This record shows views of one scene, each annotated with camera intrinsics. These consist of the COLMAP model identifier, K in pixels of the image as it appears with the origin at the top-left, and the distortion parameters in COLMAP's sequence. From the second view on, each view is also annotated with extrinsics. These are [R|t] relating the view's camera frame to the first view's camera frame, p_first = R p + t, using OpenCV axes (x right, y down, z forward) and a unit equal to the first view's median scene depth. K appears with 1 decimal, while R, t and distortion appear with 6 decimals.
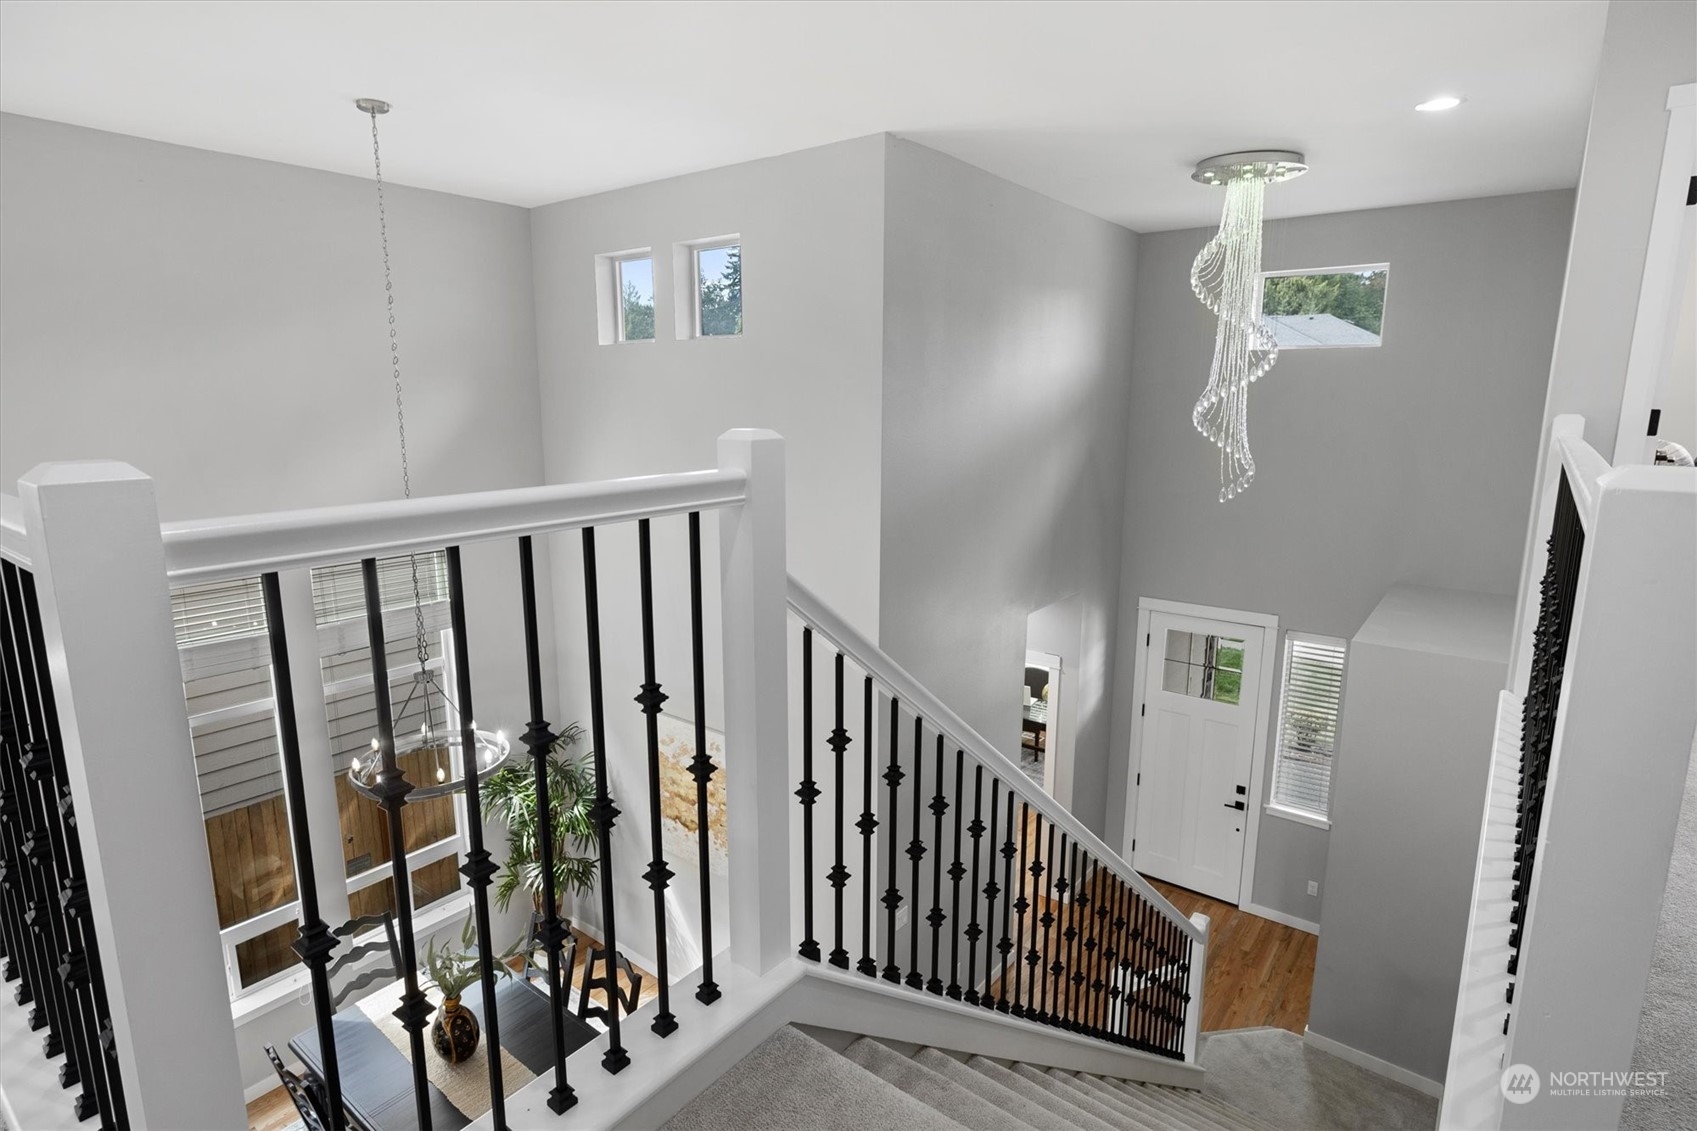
lens RADIAL K [[890.3, 0, 853.9], [0, 890.3, 546.5], [0, 0, 1]] dist [-0.001466, 0.000043]
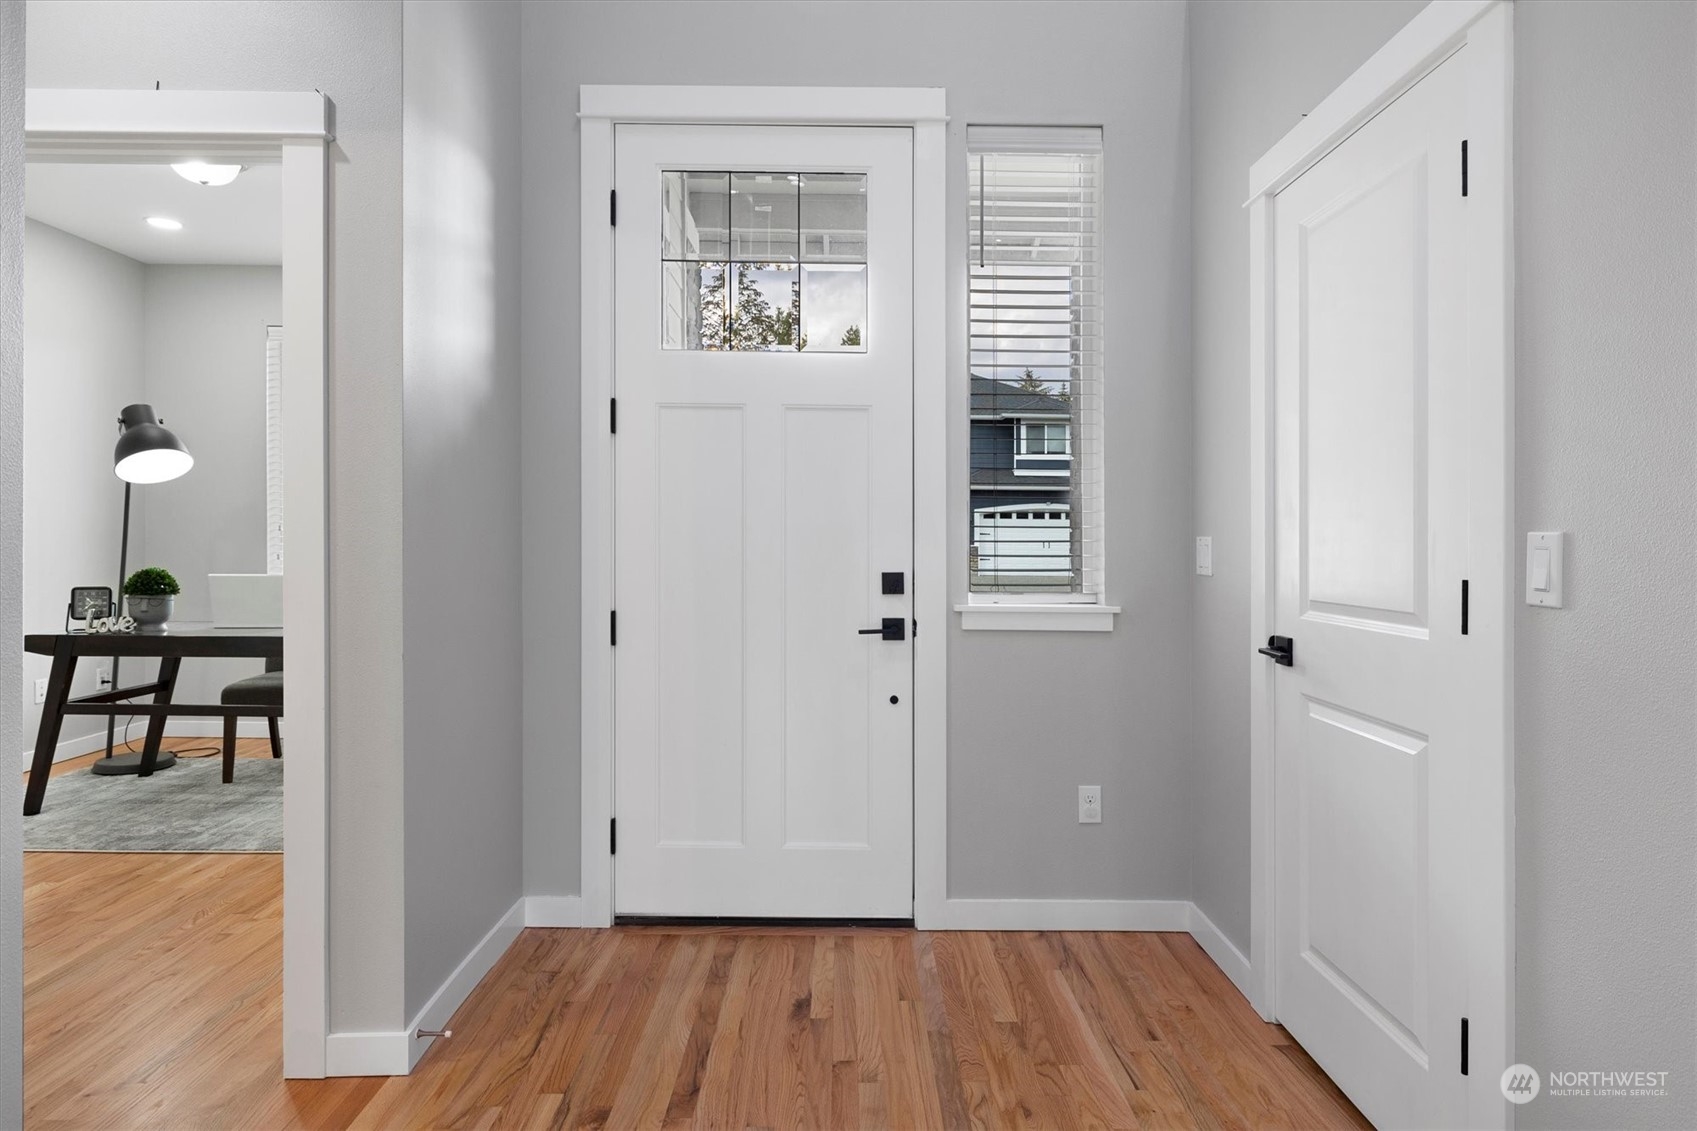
lens RADIAL K [[968.5, 0, 850.3], [0, 968.5, 543.4], [0, 0, 1]] dist [-0.000183, 0.001636]
pose [[0.783614, -0.005633, 0.621223, 0.173208], [0.109833, 0.985463, -0.129609, 0.307259], [-0.611462, 0.169794, 0.772841, 0.699609]]
